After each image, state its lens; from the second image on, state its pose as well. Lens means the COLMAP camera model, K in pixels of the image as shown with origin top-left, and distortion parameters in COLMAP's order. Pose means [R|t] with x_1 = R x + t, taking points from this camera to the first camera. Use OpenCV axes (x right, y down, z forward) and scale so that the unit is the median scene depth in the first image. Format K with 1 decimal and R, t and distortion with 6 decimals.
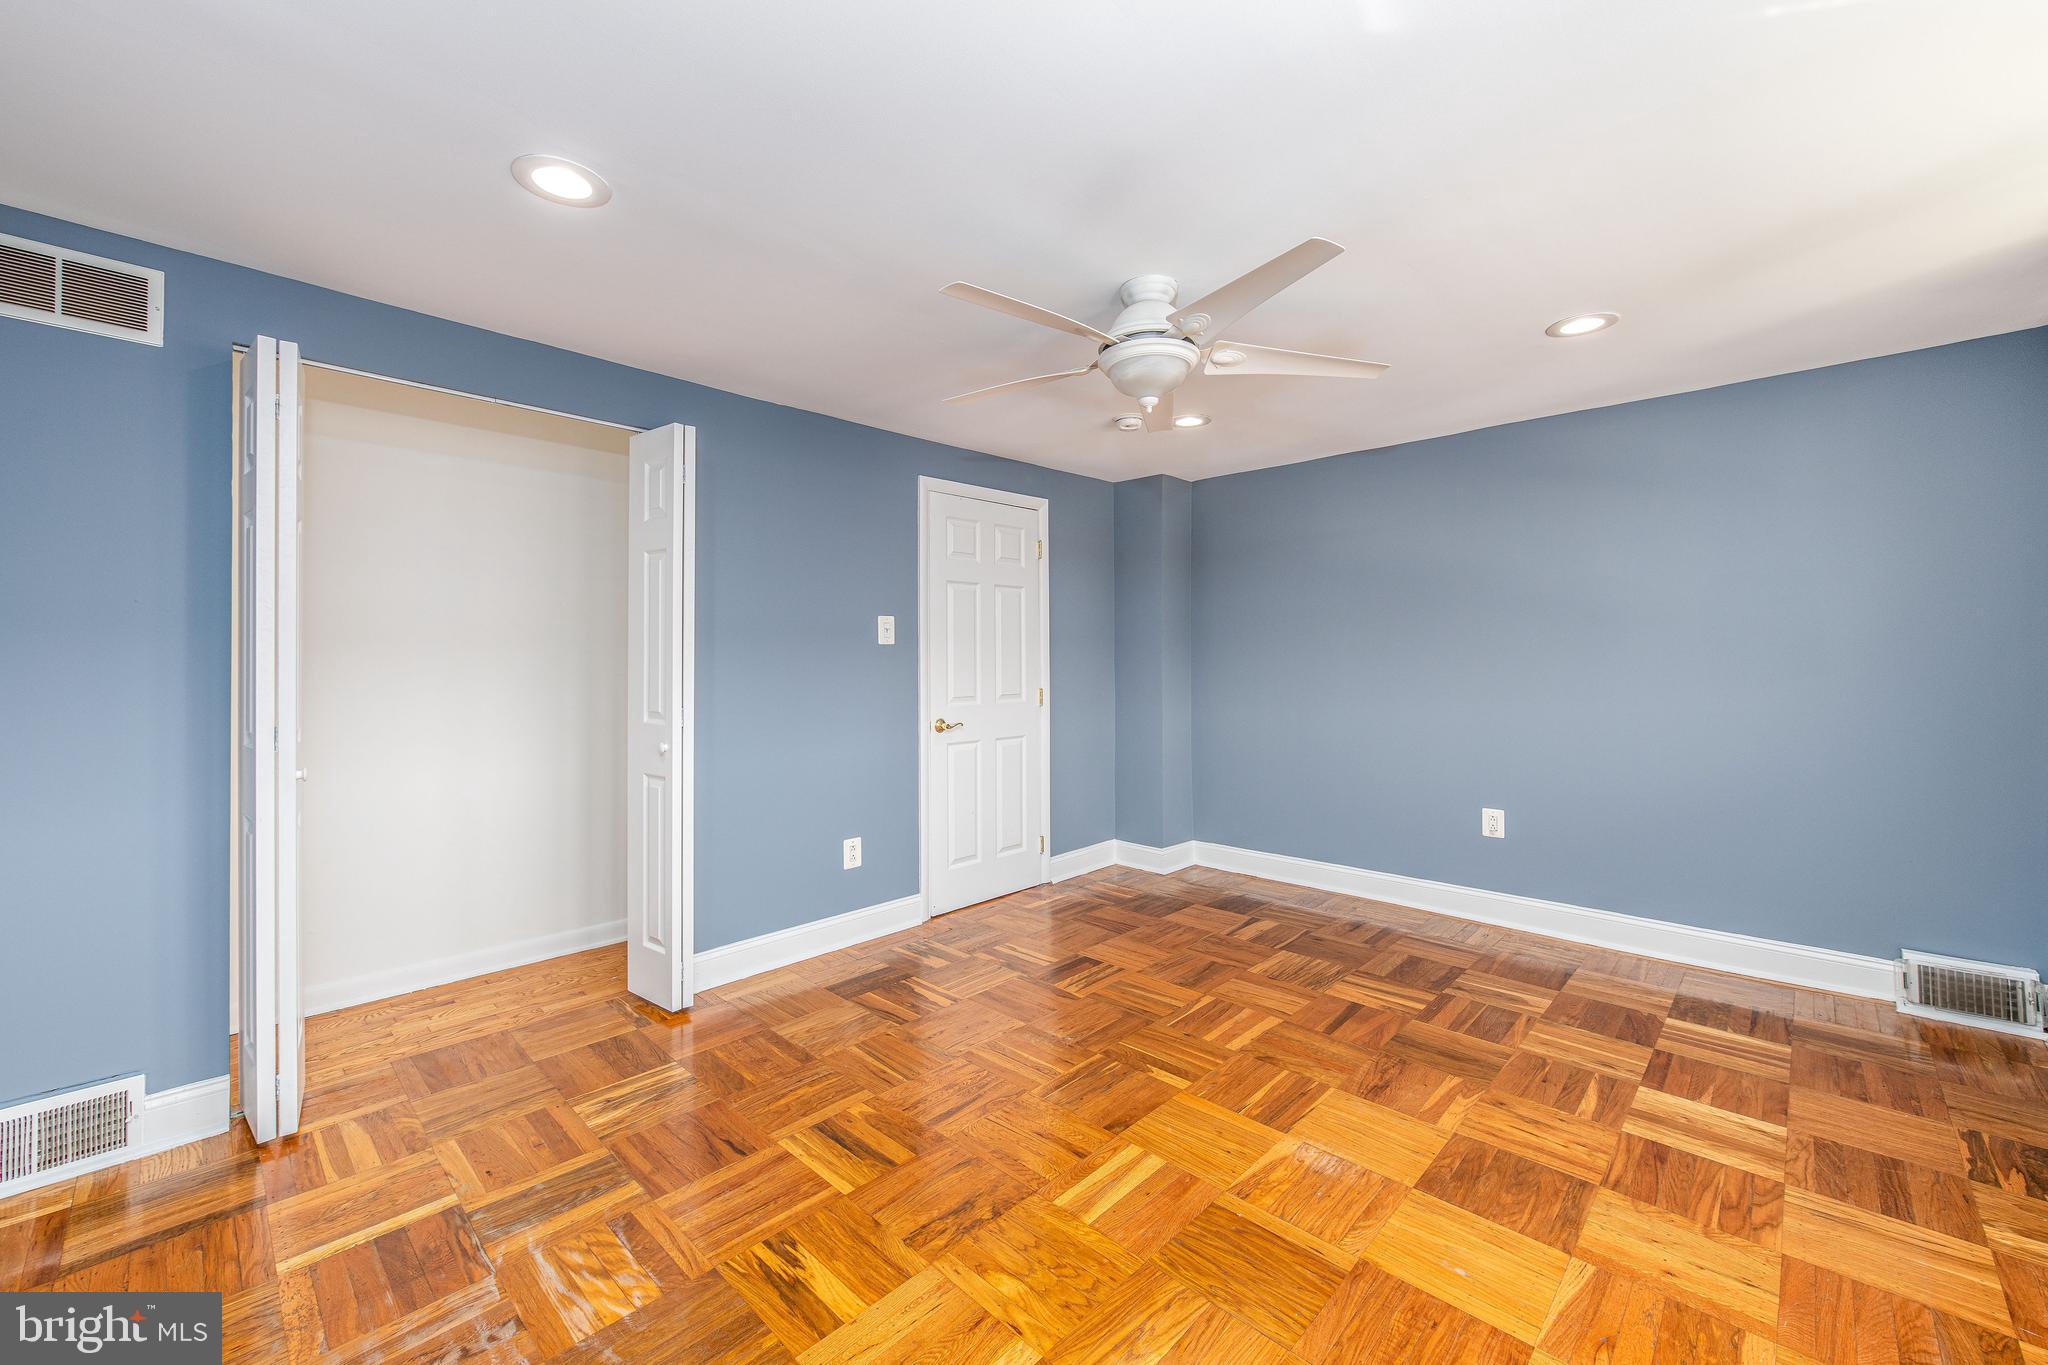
lens RADIAL K [[816.8, 0, 1027.9], [0, 816.8, 670.4], [0, 0, 1]] dist [-0.002126, -0.000030]
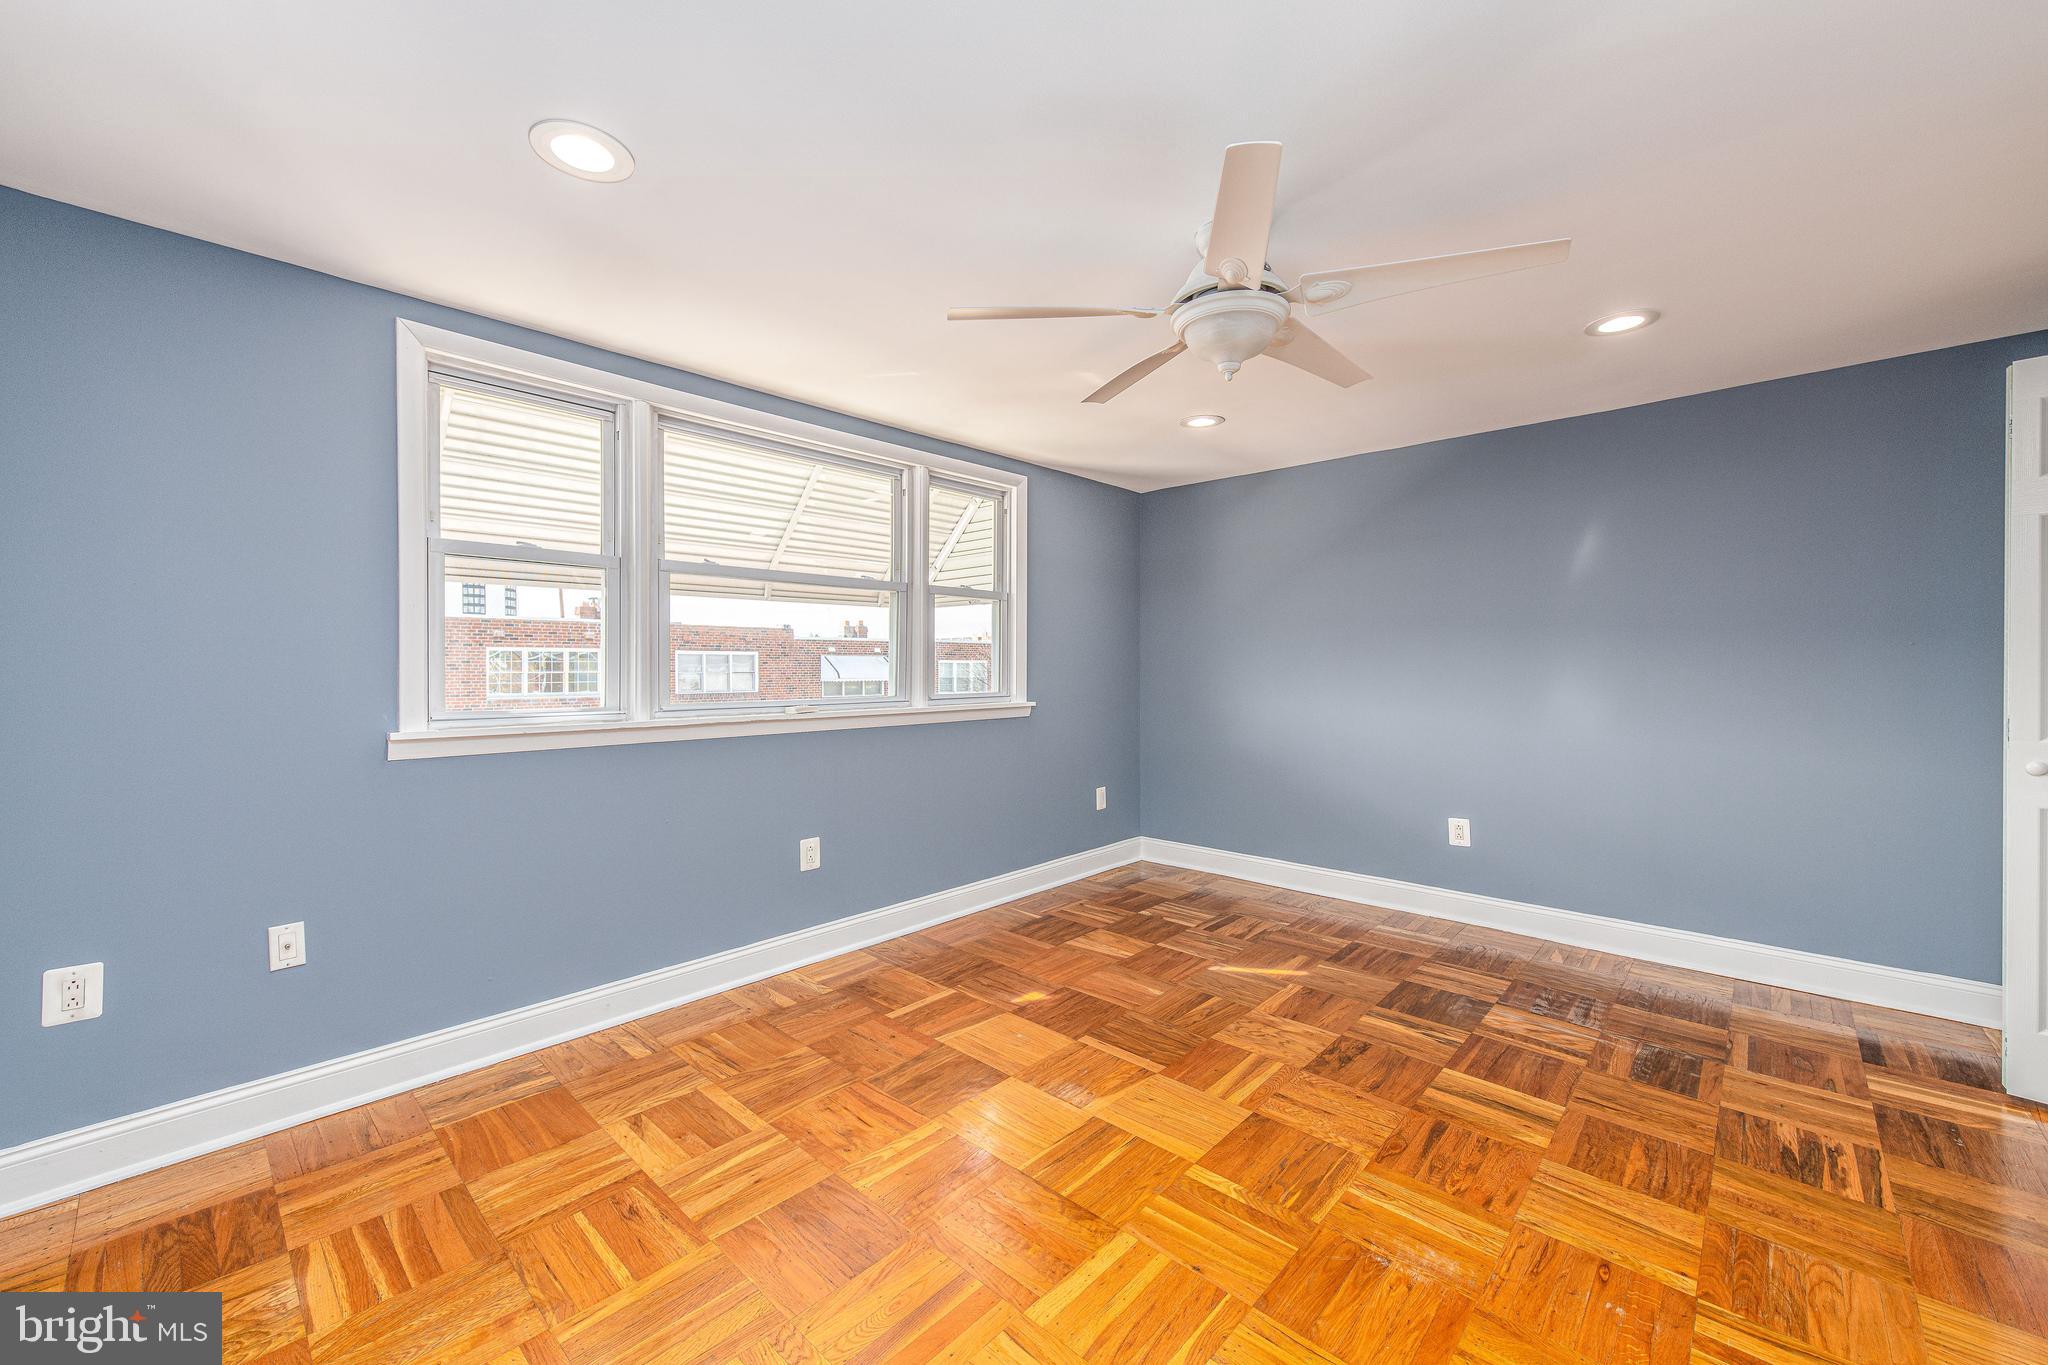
lens RADIAL K [[816.8, 0, 1023.7], [0, 816.8, 672.2], [0, 0, 1]] dist [-0.002126, -0.000030]
pose [[-0.999757, 0.002839, -0.021873, 0.470146], [0.002672, 0.999967, 0.007664, -0.005326], [0.021894, 0.007604, -0.999731, 2.236623]]
